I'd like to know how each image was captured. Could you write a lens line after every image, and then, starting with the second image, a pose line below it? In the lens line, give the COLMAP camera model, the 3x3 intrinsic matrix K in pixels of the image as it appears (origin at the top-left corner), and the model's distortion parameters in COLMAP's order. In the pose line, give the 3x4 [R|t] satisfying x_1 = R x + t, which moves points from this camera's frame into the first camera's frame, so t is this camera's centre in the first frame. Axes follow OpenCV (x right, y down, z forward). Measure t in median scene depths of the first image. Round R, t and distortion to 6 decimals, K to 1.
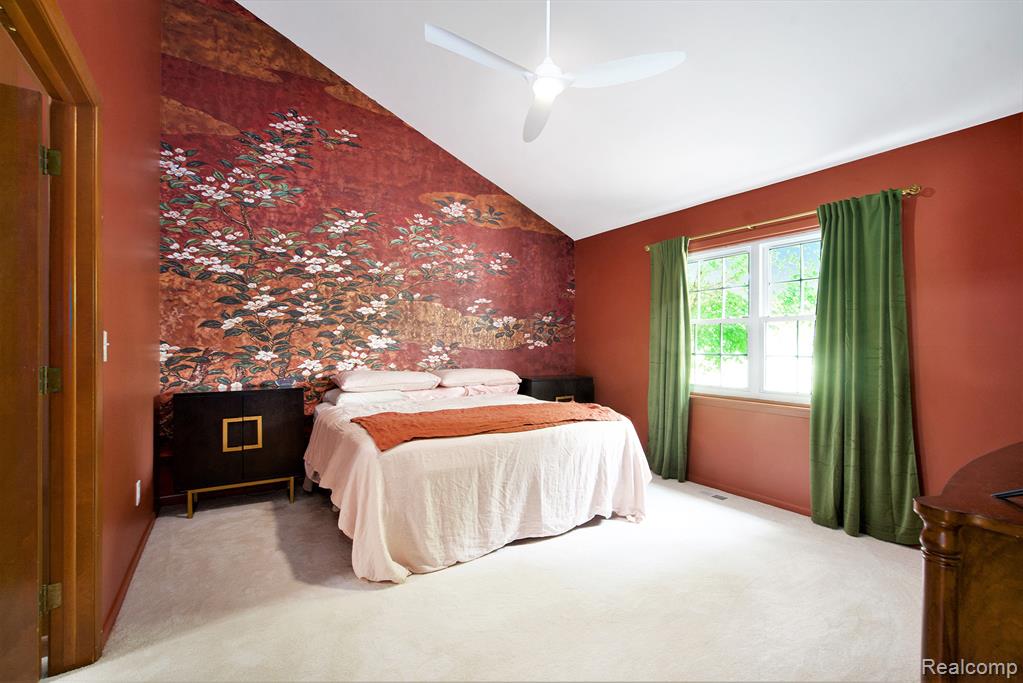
lens RADIAL K [[474.3, 0, 514.6], [0, 474.3, 343.8], [0, 0, 1]] dist [-0.003970, 0.000523]
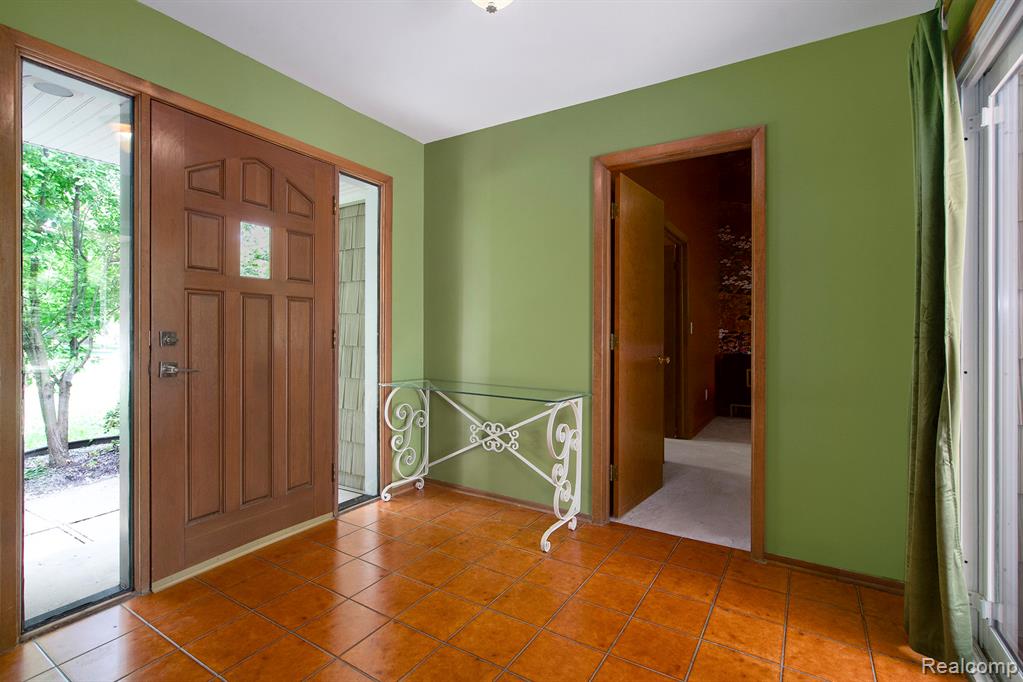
lens RADIAL K [[474.3, 0, 512.8], [0, 474.3, 333.7], [0, 0, 1]] dist [-0.003970, 0.000523]
pose [[0.445379, -0.002625, -0.895338, 0.602317], [0.006603, 0.999978, 0.000353, 0.013073], [0.895318, -0.006070, 0.445387, -0.611953]]
